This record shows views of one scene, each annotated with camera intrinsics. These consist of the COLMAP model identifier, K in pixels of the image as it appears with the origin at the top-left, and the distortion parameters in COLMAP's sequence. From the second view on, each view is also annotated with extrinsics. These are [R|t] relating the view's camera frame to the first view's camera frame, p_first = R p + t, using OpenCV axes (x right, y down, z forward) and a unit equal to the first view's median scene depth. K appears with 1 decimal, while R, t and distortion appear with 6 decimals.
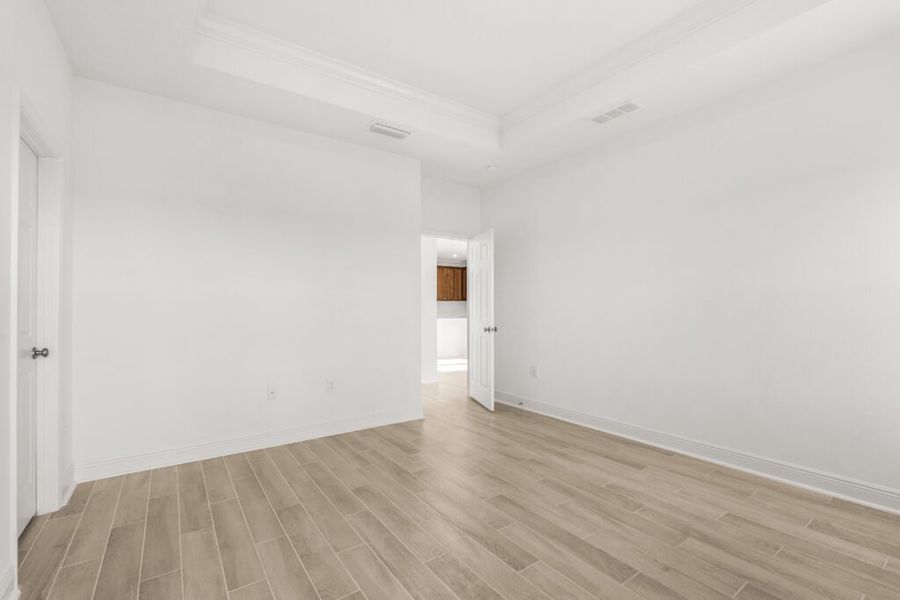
lens RADIAL K [[410.3, 0, 449.4], [0, 410.3, 305.1], [0, 0, 1]] dist [0.016629, -0.000663]
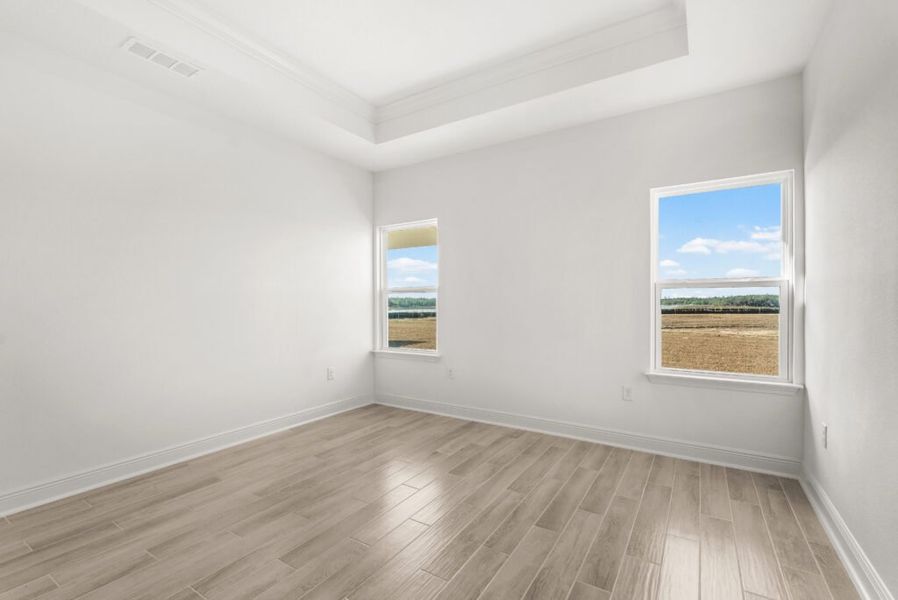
lens RADIAL K [[409.4, 0, 447.4], [0, 409.4, 305.8], [0, 0, 1]] dist [0.016629, -0.000663]
pose [[-0.376364, 0.000148, 0.926472, -0.647934], [0.004951, 0.999986, 0.001851, 0.007603], [-0.926459, 0.005283, -0.376360, 0.960796]]
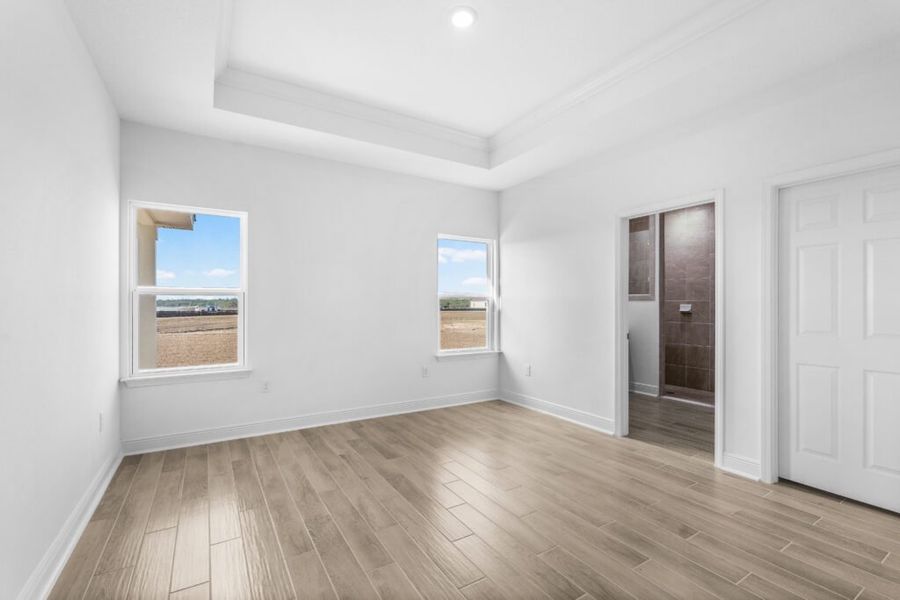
lens RADIAL K [[410.3, 0, 456.5], [0, 410.3, 297.2], [0, 0, 1]] dist [0.016629, -0.000663]
pose [[-0.998853, 0.001813, 0.047841, 0.071903], [0.000937, 0.999831, -0.018342, -0.014154], [-0.047866, -0.018276, -0.998687, 1.768957]]
